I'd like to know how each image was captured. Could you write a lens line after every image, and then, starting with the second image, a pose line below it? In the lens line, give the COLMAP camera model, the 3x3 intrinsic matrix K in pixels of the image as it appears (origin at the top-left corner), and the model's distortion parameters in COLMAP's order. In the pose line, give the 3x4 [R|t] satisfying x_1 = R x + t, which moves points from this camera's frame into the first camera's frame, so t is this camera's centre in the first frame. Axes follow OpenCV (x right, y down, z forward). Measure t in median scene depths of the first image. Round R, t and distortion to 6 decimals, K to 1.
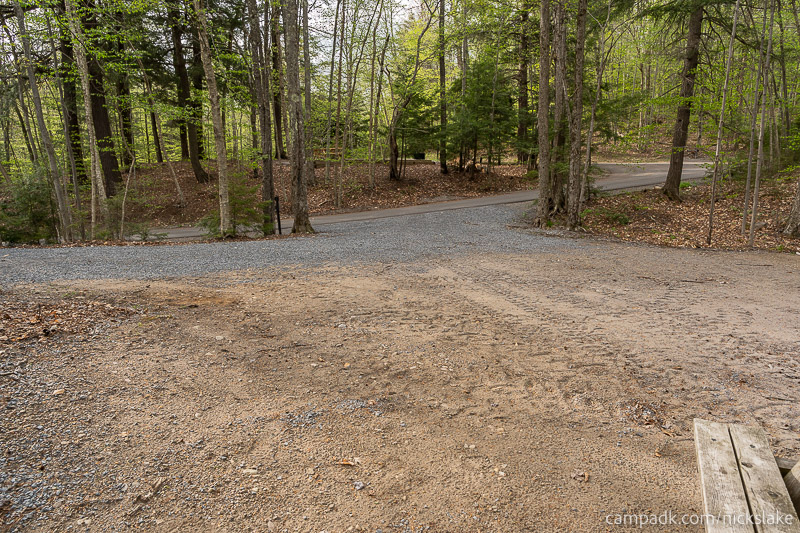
lens RADIAL K [[537.3, 0, 398.9], [0, 537.3, 266.4], [0, 0, 1]] dist [-0.004141, 0.002956]
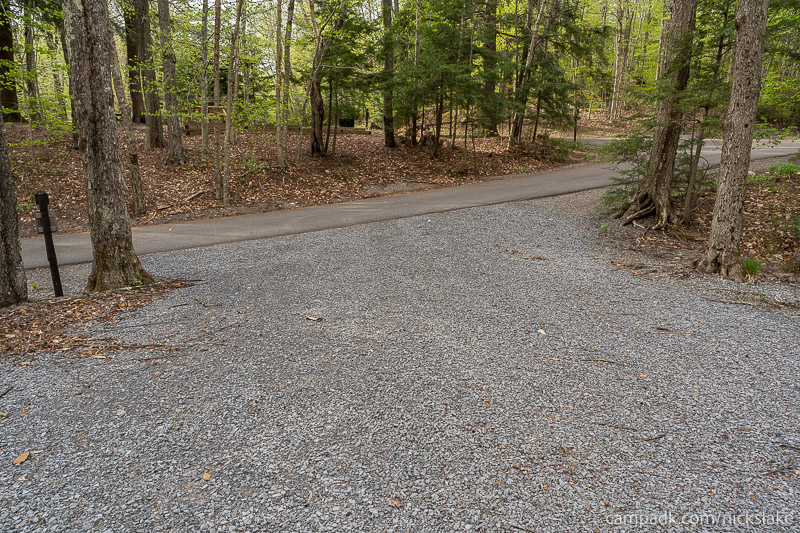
lens RADIAL K [[537.3, 0, 400.7], [0, 537.3, 269.5], [0, 0, 1]] dist [-0.004141, 0.002956]
pose [[0.983737, -0.025493, 0.177794, -0.028995], [0.017583, 0.998790, 0.045927, -0.056629], [-0.178750, -0.042054, 0.982995, 0.365585]]
